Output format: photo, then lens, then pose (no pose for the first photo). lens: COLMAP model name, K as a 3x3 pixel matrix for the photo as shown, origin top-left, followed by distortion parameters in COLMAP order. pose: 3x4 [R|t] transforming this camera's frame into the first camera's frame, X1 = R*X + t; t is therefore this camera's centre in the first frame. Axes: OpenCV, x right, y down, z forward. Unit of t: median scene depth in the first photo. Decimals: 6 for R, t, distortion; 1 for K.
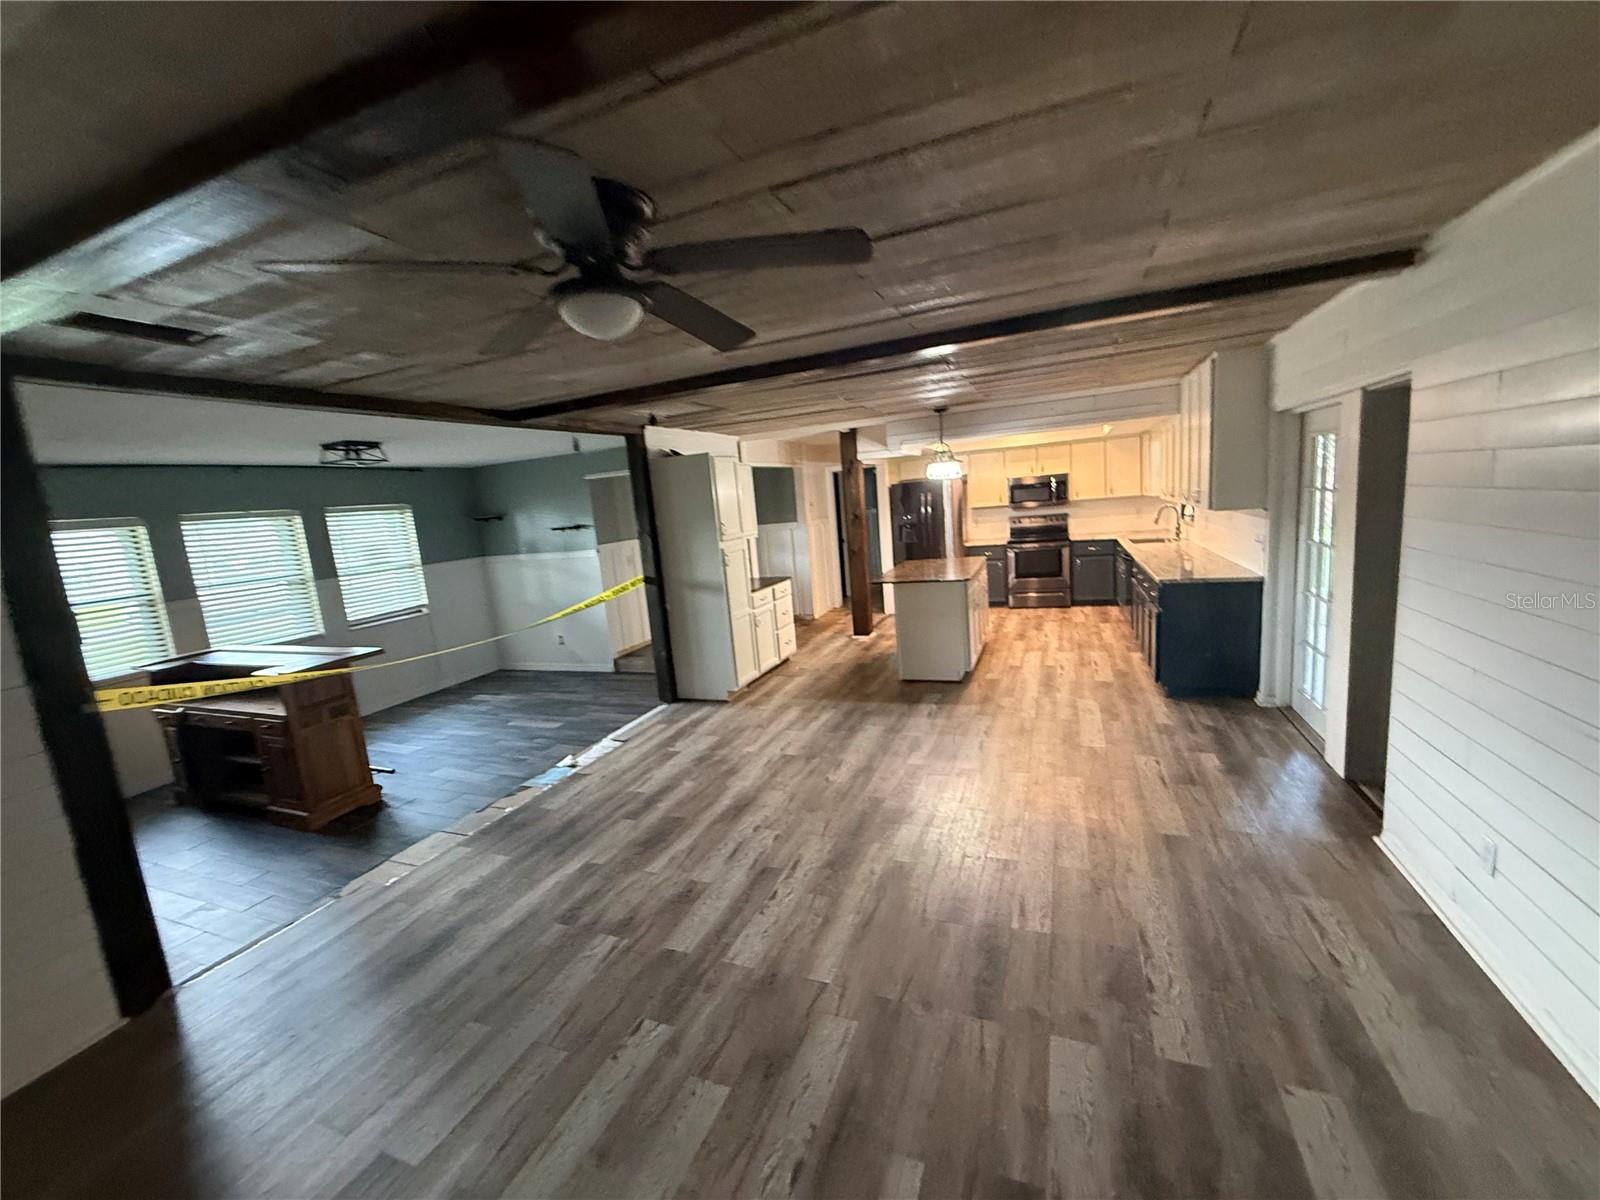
lens RADIAL K [[642.3, 0, 797.8], [0, 642.3, 602.6], [0, 0, 1]] dist [0.000529, -0.000335]
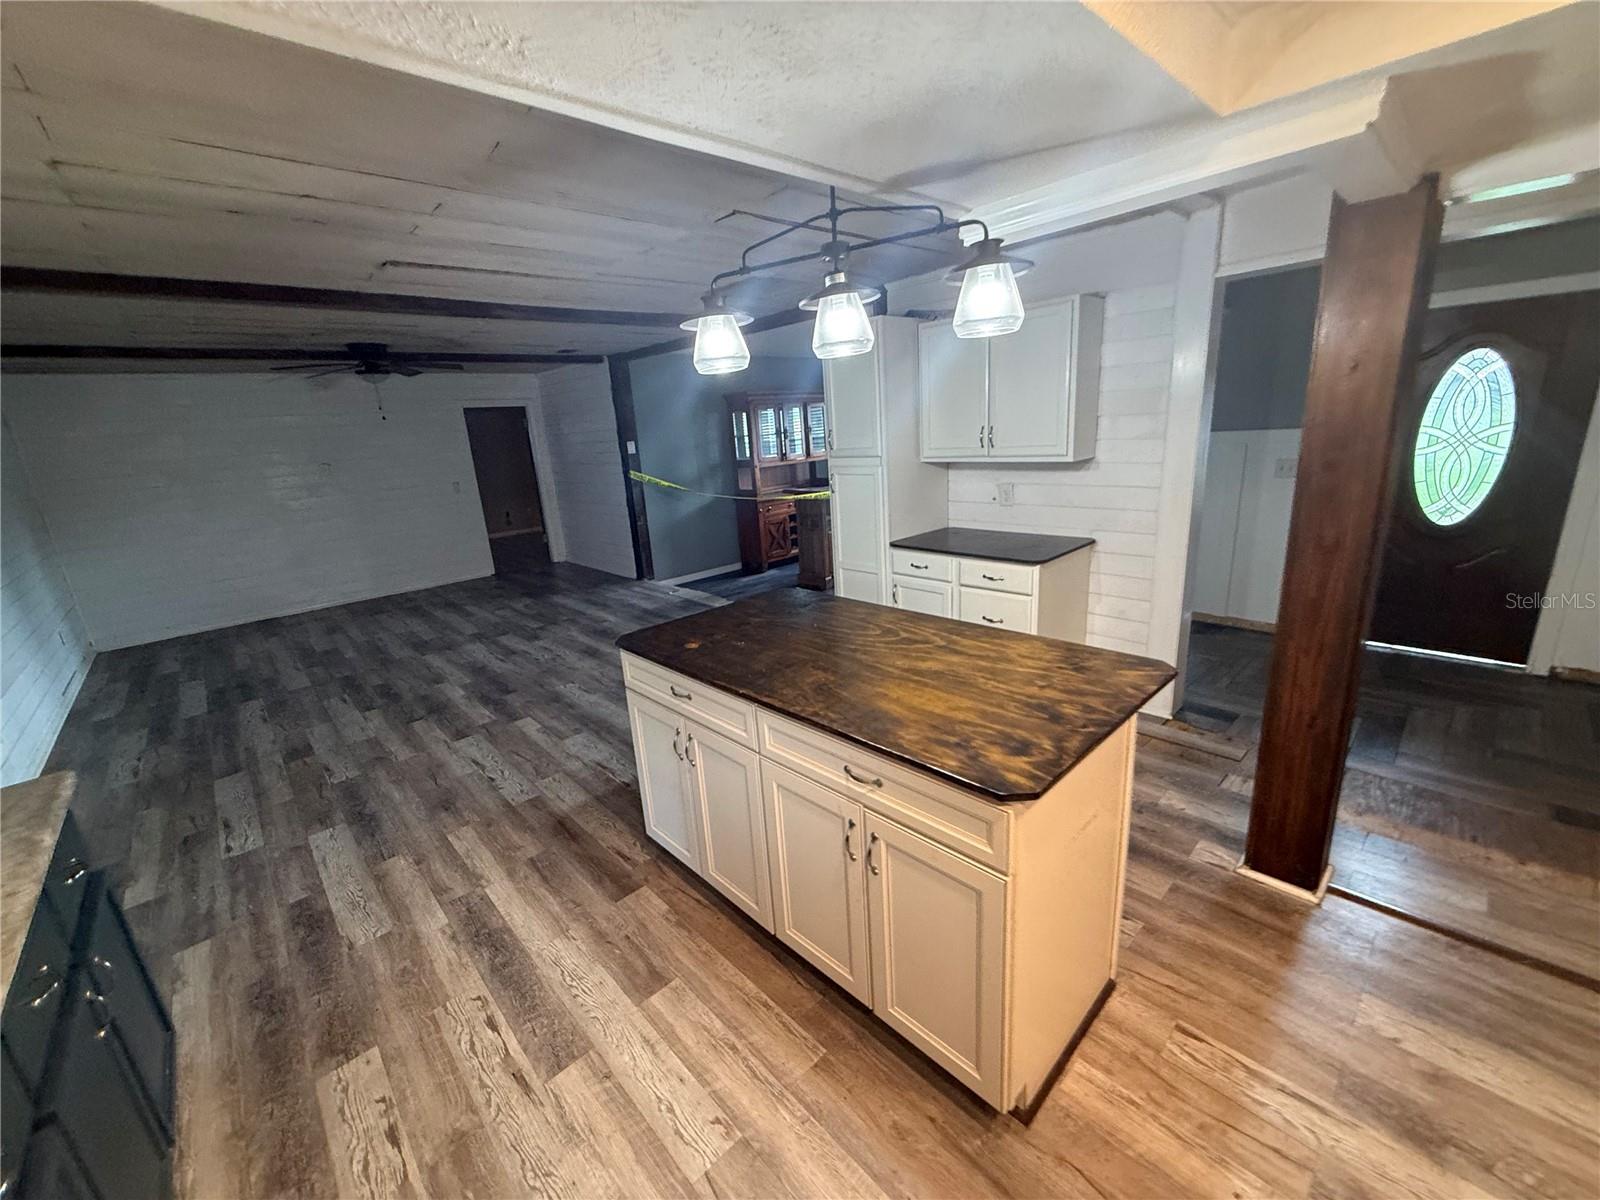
lens RADIAL K [[642.3, 0, 800.0], [0, 642.3, 601.4], [0, 0, 1]] dist [0.000529, -0.000335]
pose [[-0.409433, 0.355636, -0.840171, 0.793642], [-0.044611, 0.911991, 0.407777, -0.339152], [0.911249, 0.204438, -0.357534, 1.769086]]
